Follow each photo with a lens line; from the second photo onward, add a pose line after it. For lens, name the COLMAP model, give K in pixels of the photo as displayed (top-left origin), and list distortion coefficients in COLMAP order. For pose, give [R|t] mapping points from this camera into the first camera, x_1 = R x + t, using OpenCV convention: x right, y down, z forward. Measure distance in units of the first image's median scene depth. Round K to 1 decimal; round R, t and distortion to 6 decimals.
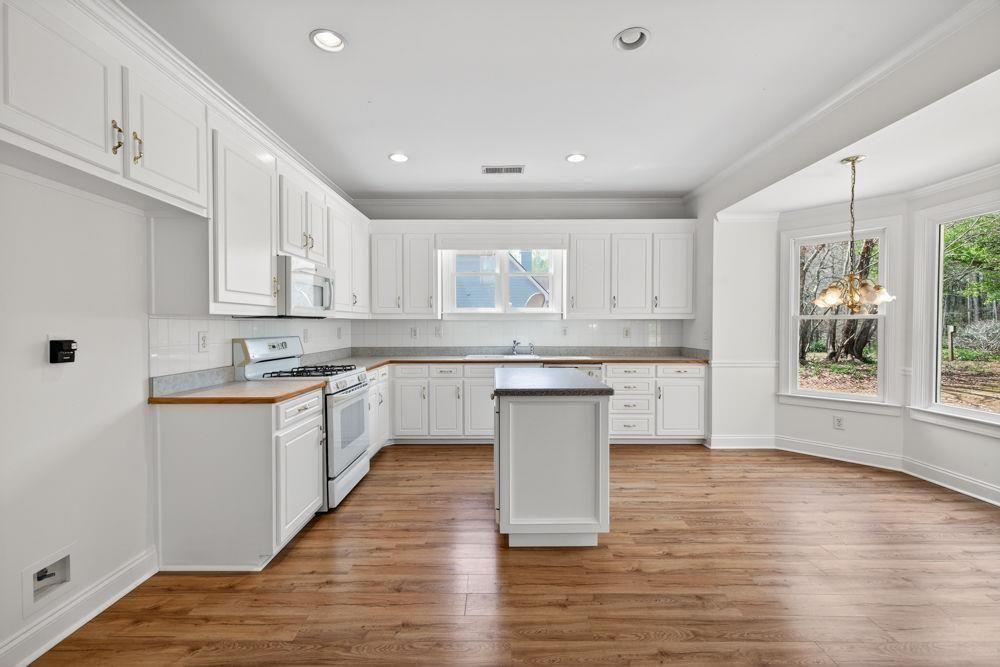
lens RADIAL K [[415.8, 0, 497.1], [0, 415.8, 330.4], [0, 0, 1]] dist [0.001190, -0.000364]
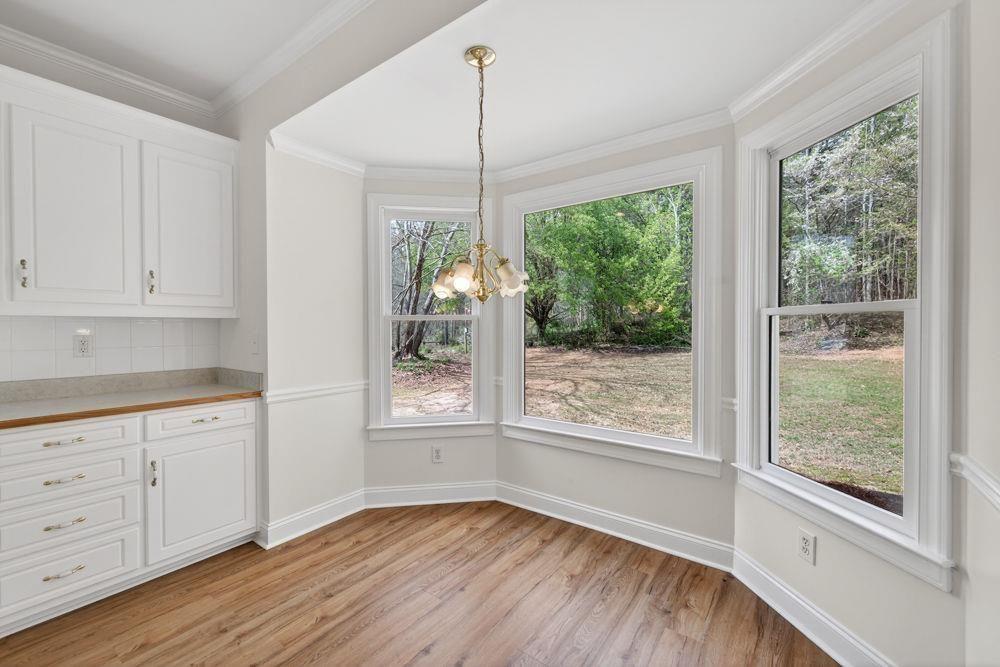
lens RADIAL K [[415.8, 0, 497.1], [0, 415.8, 330.4], [0, 0, 1]] dist [0.001190, -0.000364]
pose [[0.595984, -0.010260, 0.802931, 0.296538], [0.014996, 0.999886, 0.001646, -0.008055], [-0.802856, 0.011059, 0.596070, 0.488703]]
